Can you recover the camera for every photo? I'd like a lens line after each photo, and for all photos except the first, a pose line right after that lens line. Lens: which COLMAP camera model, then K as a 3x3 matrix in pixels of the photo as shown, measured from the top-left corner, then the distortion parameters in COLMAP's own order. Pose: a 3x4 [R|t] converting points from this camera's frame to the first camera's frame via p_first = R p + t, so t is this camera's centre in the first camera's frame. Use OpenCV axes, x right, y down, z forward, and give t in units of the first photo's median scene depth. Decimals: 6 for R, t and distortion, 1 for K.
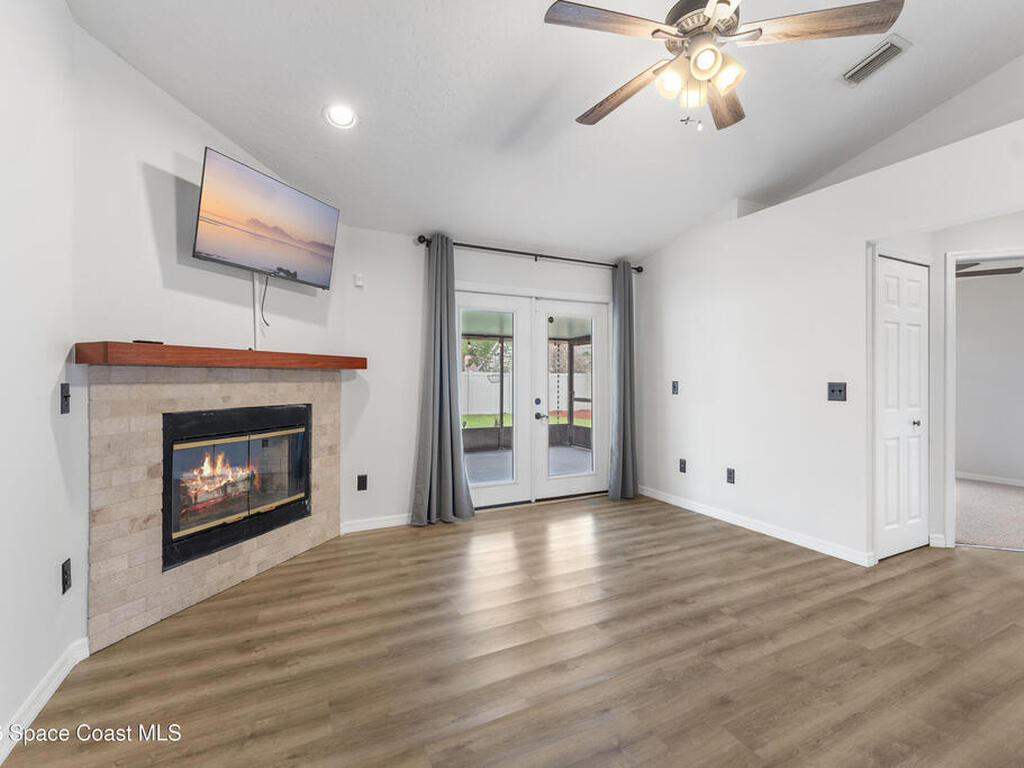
lens RADIAL K [[466.3, 0, 509.2], [0, 466.3, 382.8], [0, 0, 1]] dist [-0.003035, 0.002258]
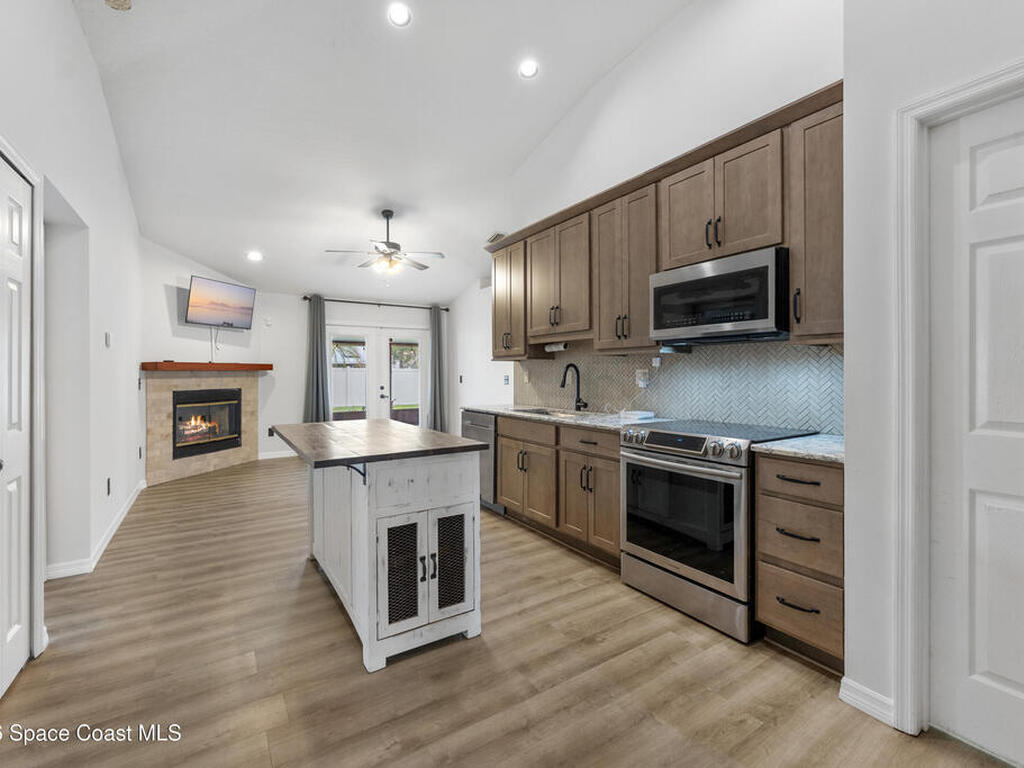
lens RADIAL K [[466.3, 0, 513.5], [0, 466.3, 375.4], [0, 0, 1]] dist [-0.003035, 0.002258]
pose [[0.991820, -0.008255, 0.127380, 0.486546], [0.009049, 0.999943, -0.005656, 0.012401], [-0.127326, 0.006762, 0.991838, -1.146999]]
